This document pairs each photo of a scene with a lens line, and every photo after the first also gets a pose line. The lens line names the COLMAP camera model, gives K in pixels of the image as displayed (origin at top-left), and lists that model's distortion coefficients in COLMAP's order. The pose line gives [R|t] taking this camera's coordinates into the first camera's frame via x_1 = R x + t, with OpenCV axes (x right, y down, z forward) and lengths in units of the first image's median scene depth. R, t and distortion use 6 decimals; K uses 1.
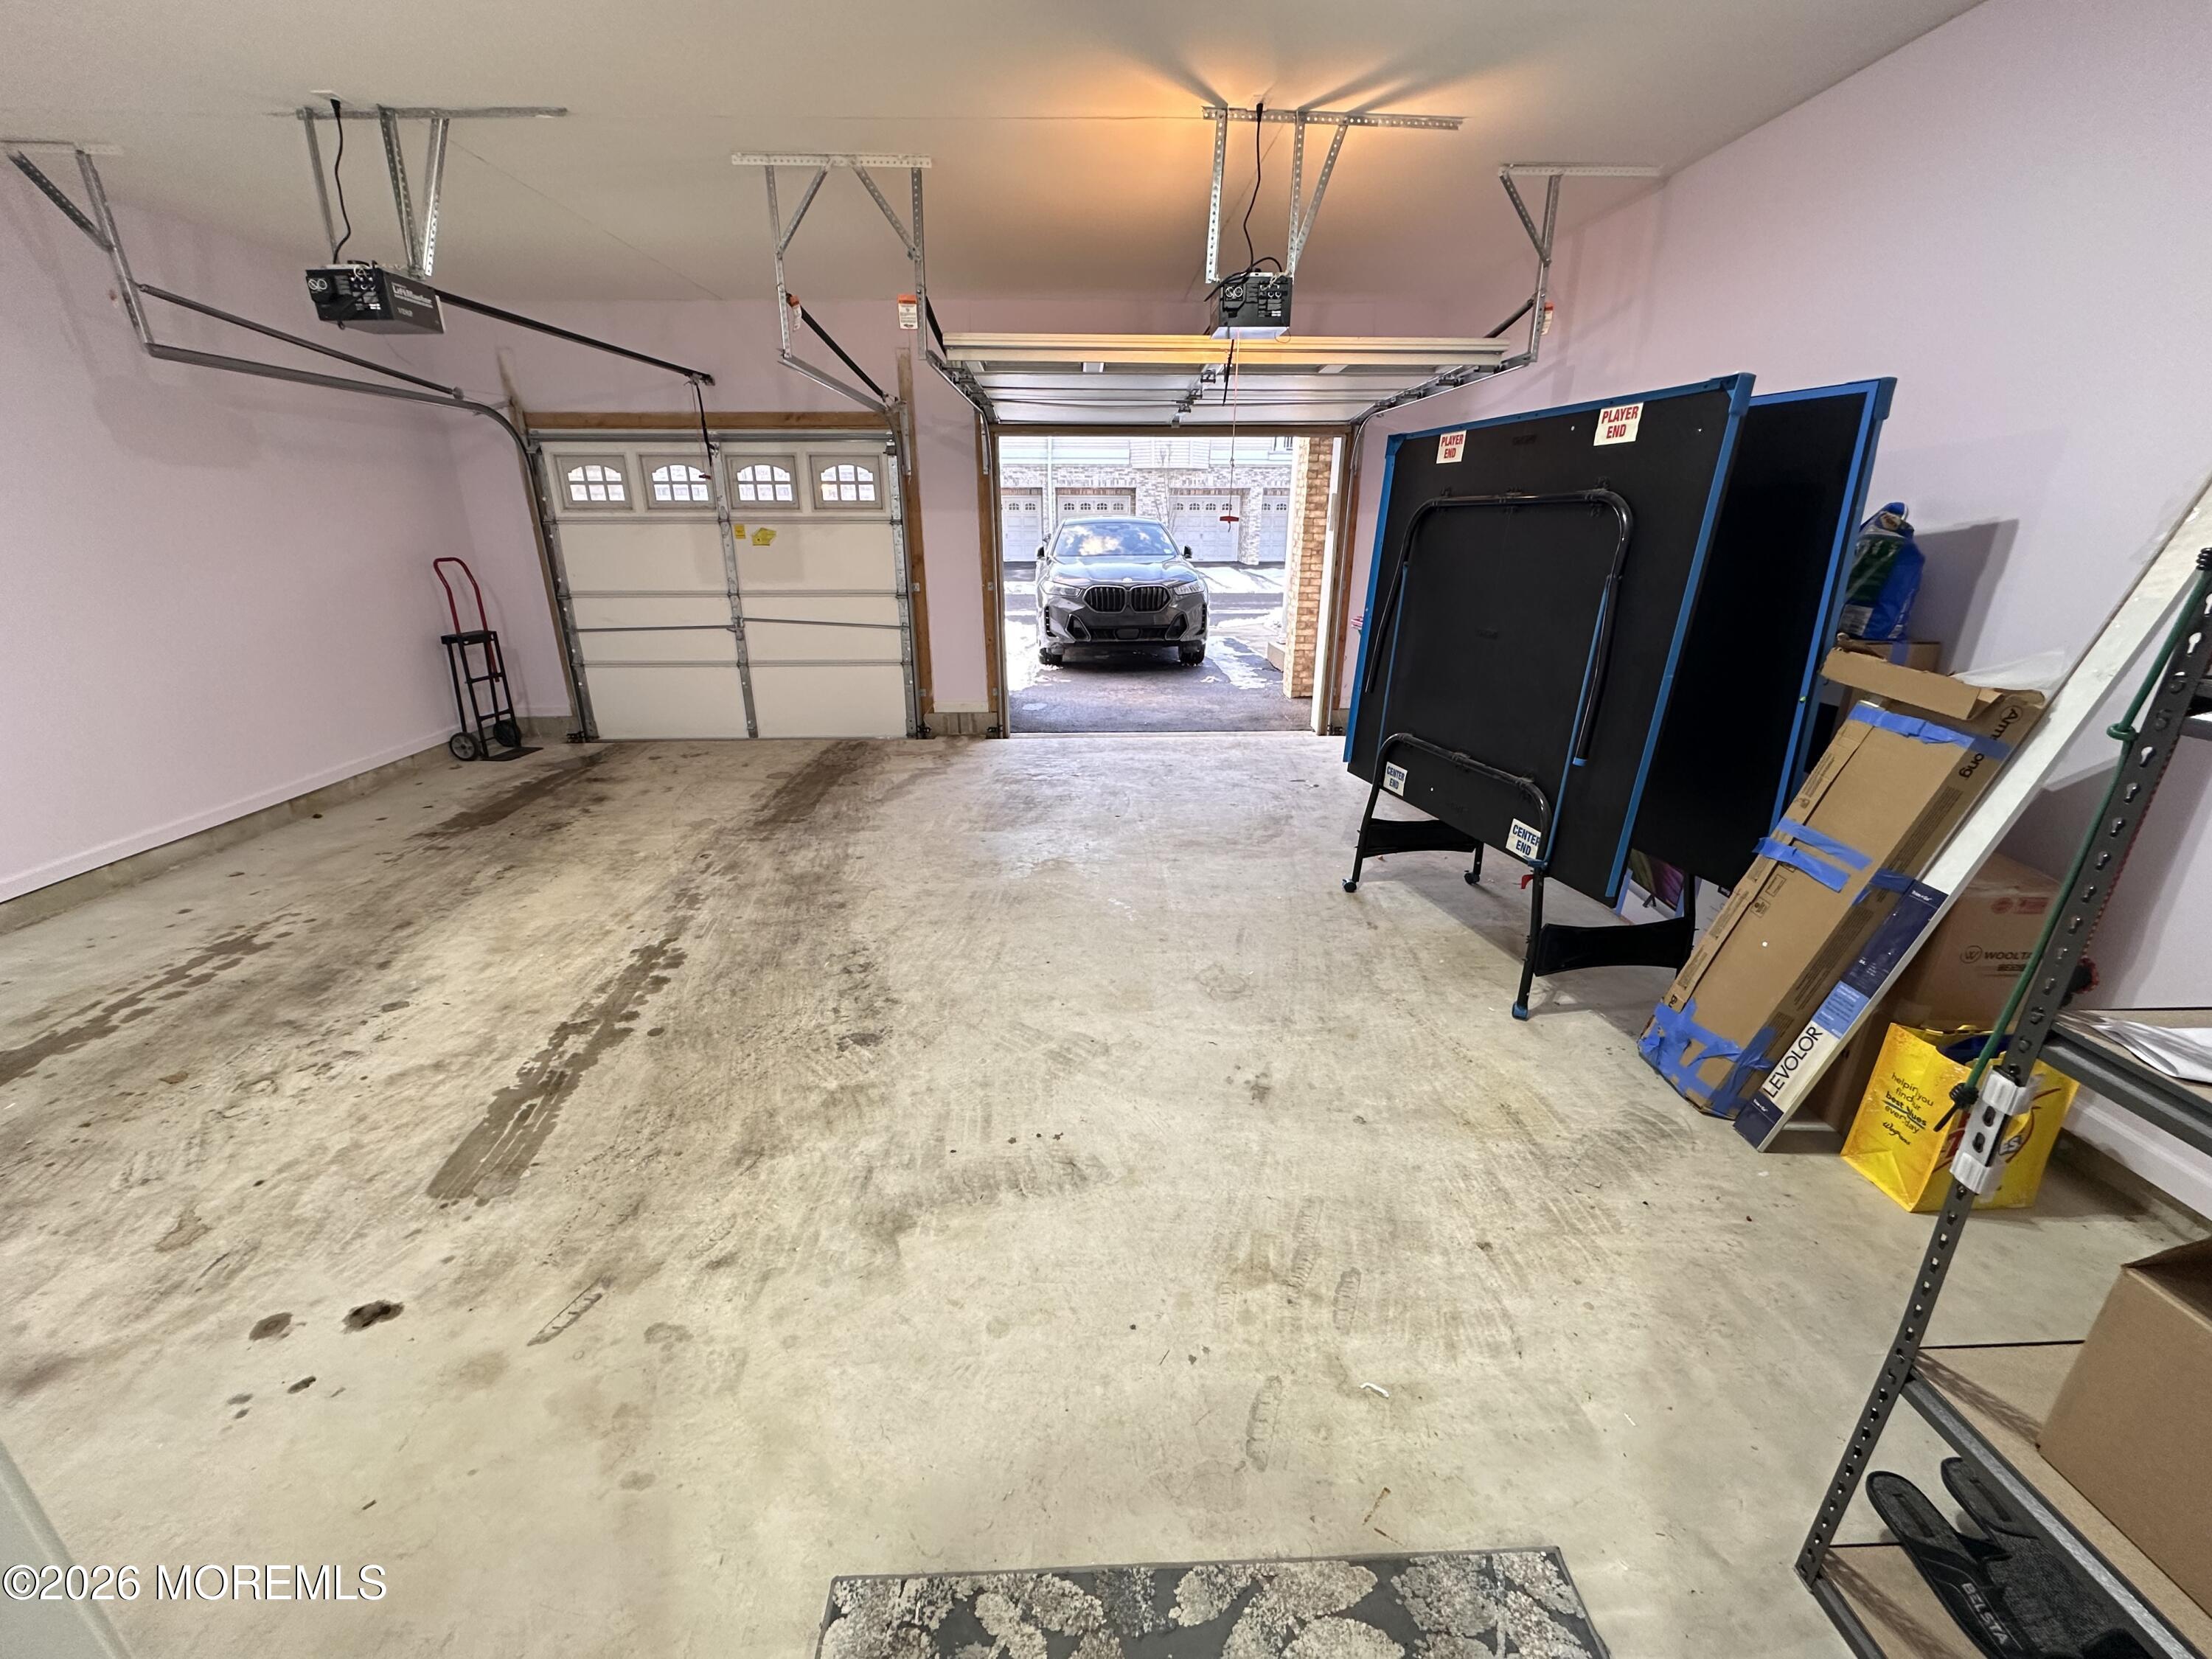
lens RADIAL K [[879.5, 0, 1096.7], [0, 879.5, 830.6], [0, 0, 1]] dist [-0.001421, 0.000878]
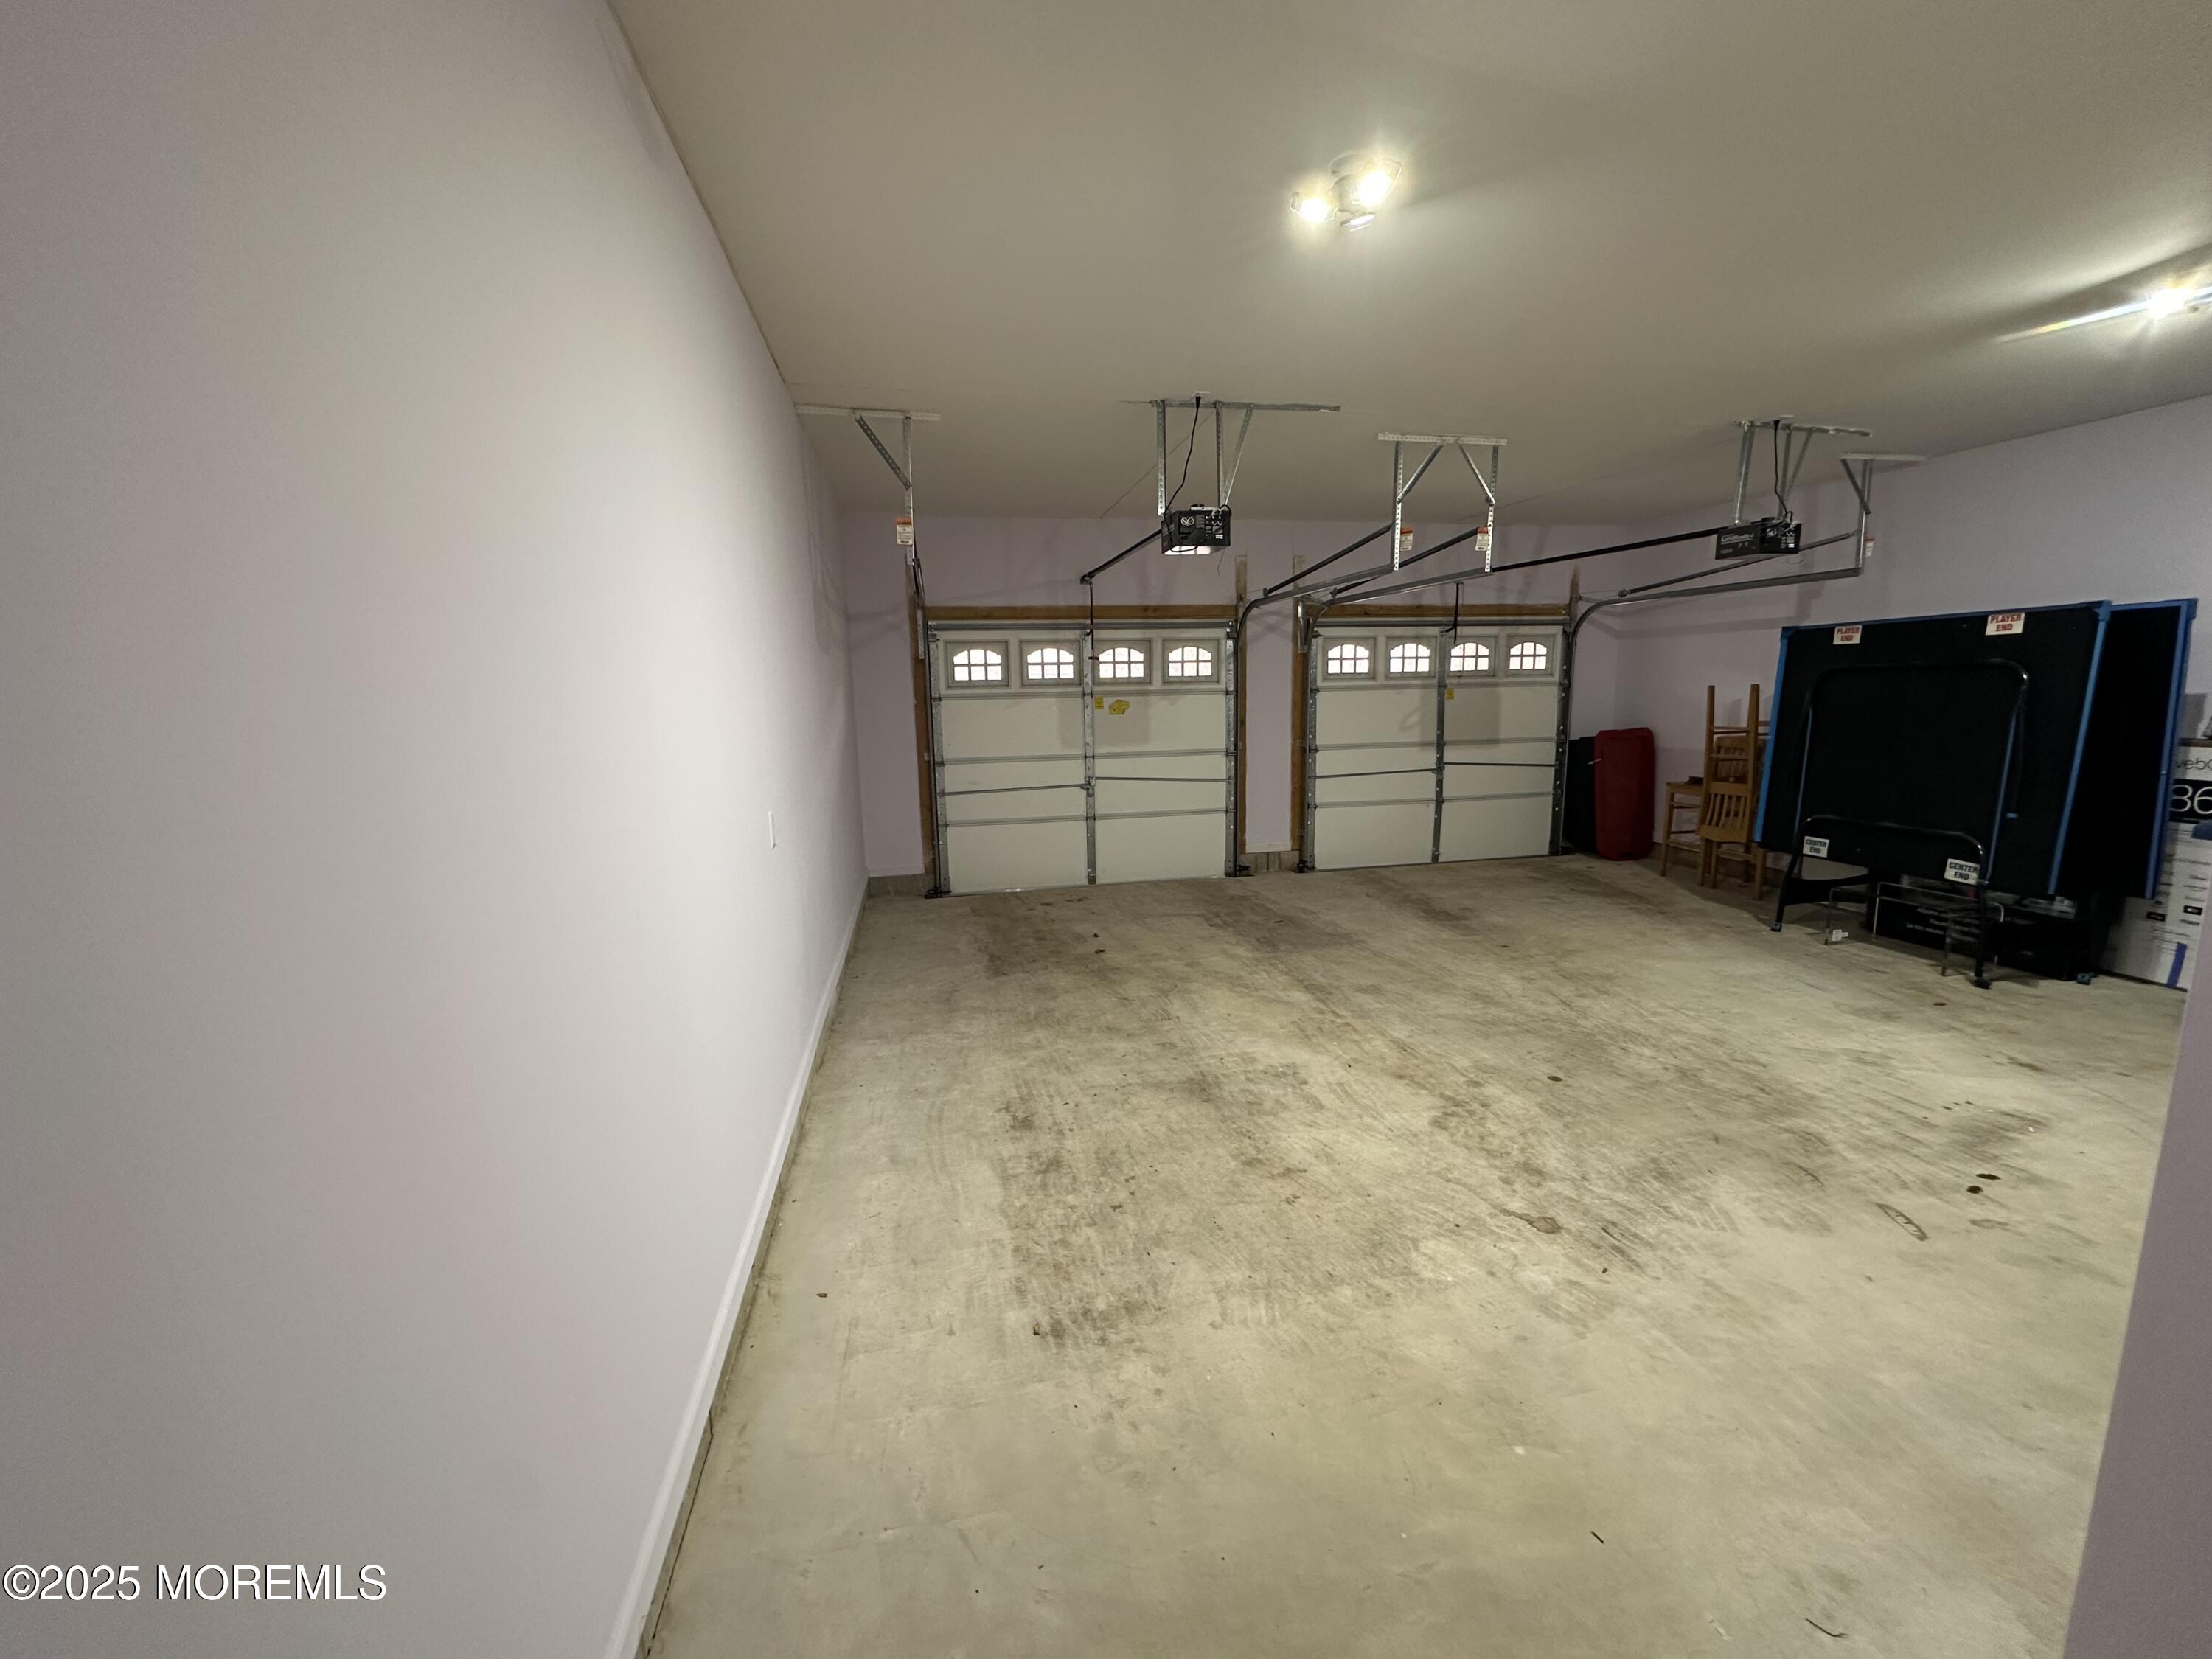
lens RADIAL K [[879.5, 0, 1114.4], [0, 879.5, 815.9], [0, 0, 1]] dist [-0.001421, 0.000878]
pose [[0.984811, -0.044132, 0.167930, -0.588342], [0.077475, 0.977230, -0.197534, 0.030178], [-0.155388, 0.207544, 0.965805, -0.076153]]
